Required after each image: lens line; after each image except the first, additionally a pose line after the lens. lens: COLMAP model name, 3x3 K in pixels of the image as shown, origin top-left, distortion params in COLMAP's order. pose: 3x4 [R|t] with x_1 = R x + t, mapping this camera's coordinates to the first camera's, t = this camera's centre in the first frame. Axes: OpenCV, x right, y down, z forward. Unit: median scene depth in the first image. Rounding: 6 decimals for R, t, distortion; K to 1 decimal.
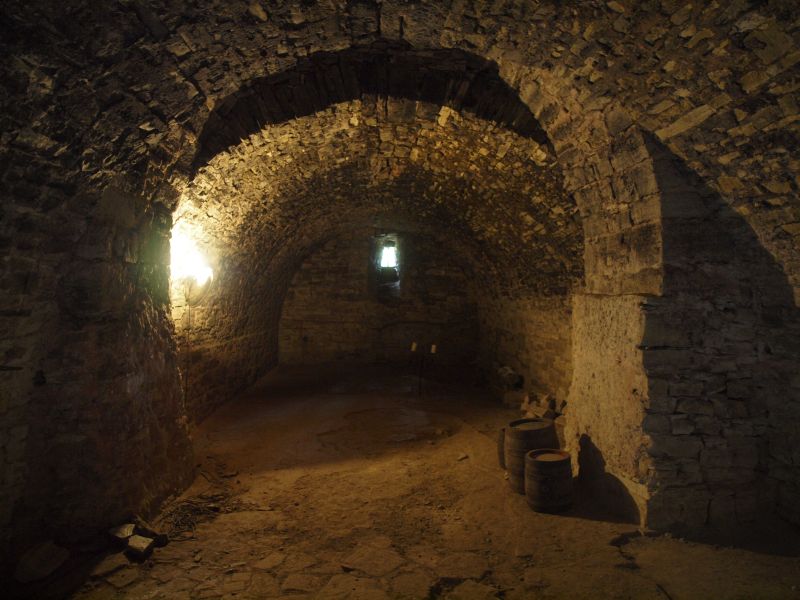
lens RADIAL K [[568.7, 0, 401.7], [0, 568.7, 302.0], [0, 0, 1]] dist [-0.067986, 0.040588]
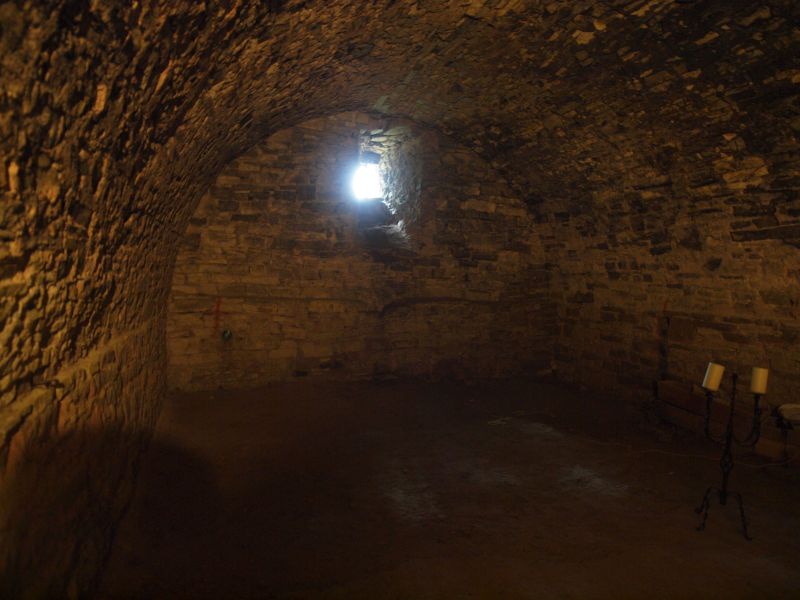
lens RADIAL K [[568.7, 0, 397.0], [0, 568.7, 298.2], [0, 0, 1]] dist [-0.067986, 0.040588]
pose [[0.966443, 0.001069, 0.256879, -0.151850], [-0.009165, 0.999498, 0.030320, 0.018992], [-0.256718, -0.031656, 0.965968, 0.506058]]
